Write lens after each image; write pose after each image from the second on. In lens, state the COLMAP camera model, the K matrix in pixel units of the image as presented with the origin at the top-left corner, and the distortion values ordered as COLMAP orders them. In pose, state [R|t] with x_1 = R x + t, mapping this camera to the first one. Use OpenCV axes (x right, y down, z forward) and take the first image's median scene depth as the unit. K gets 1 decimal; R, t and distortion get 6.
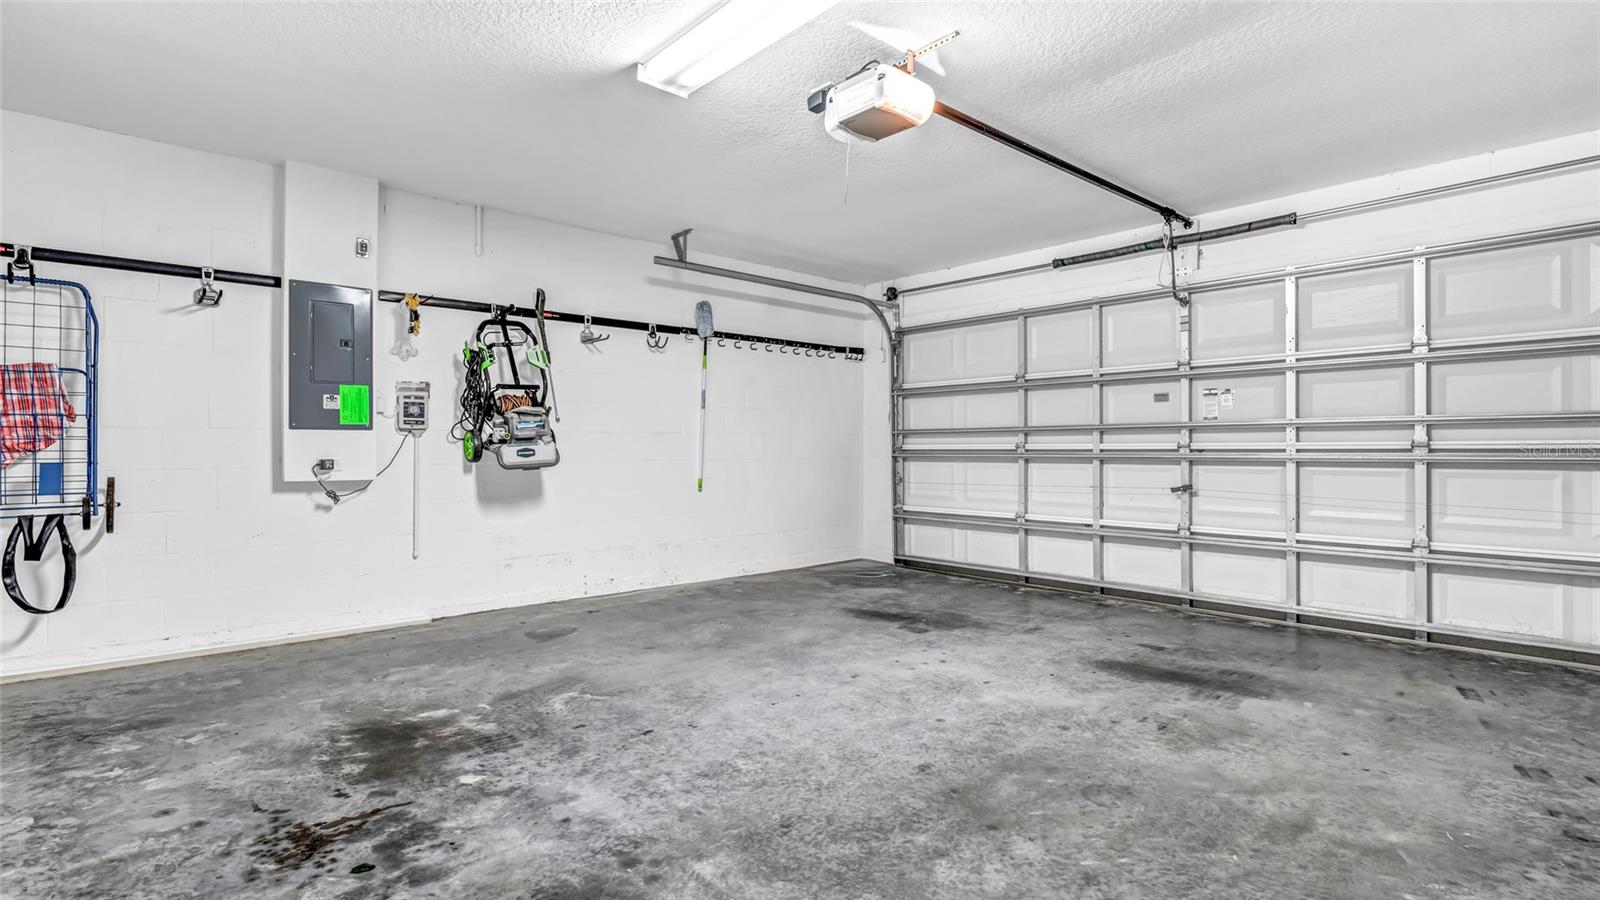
lens RADIAL K [[763.3, 0, 802.8], [0, 763.3, 447.7], [0, 0, 1]] dist [-0.005938, 0.002532]
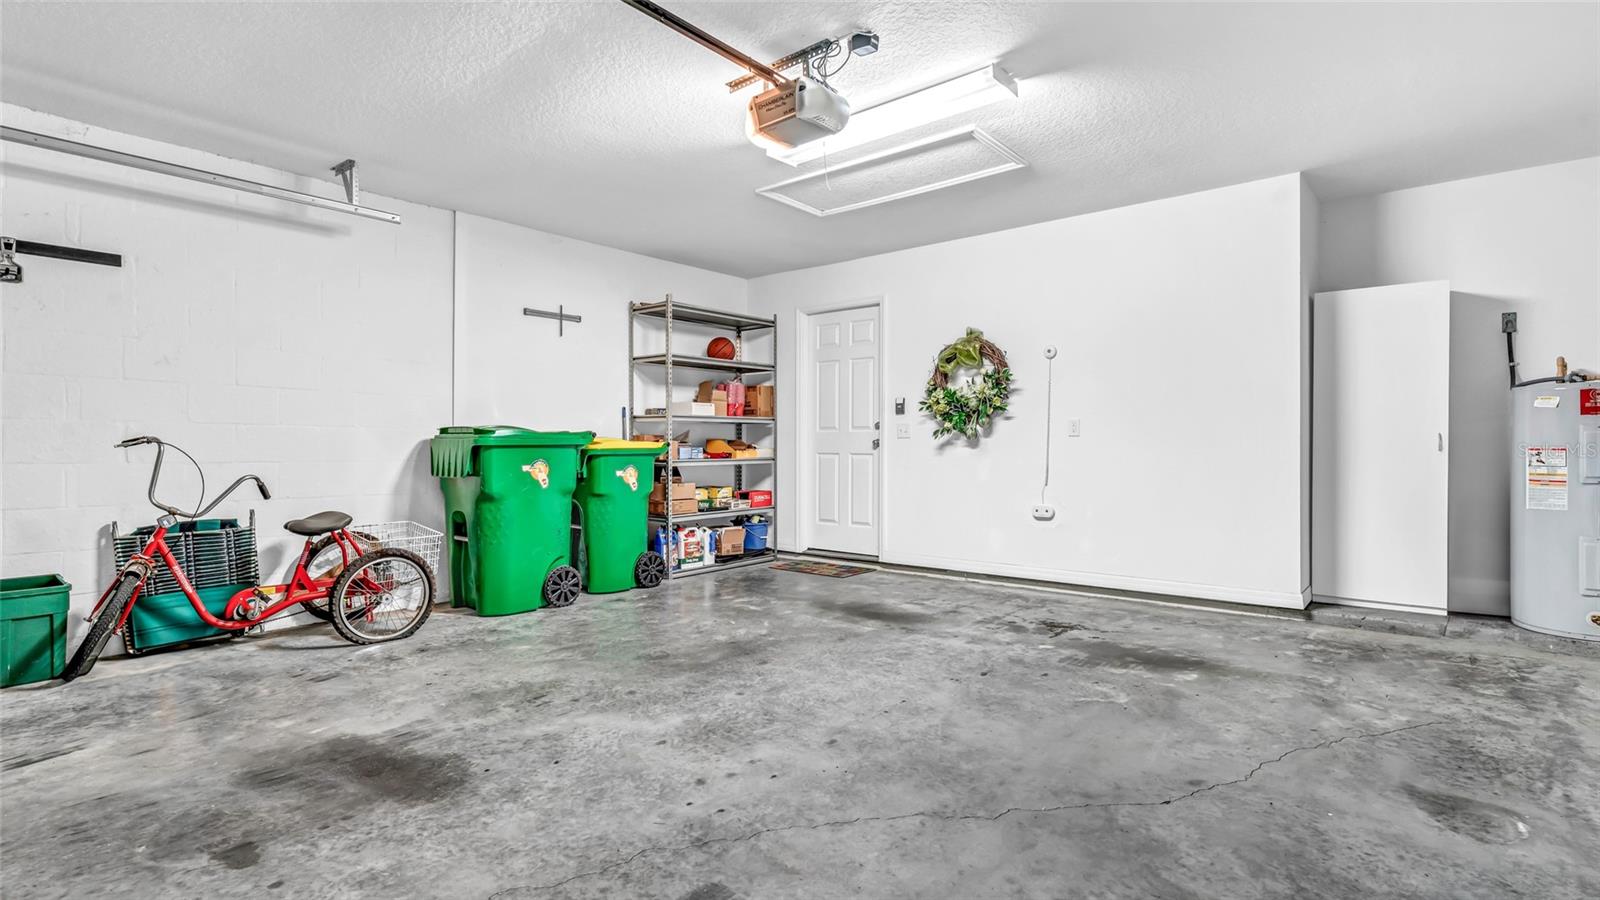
lens RADIAL K [[763.3, 0, 797.0], [0, 763.3, 446.5], [0, 0, 1]] dist [-0.005938, 0.002532]
pose [[-0.992495, 0.002302, -0.122260, 0.230645], [0.002253, 0.999997, 0.000536, 0.006906], [0.122261, 0.000257, -0.992498, 2.075180]]
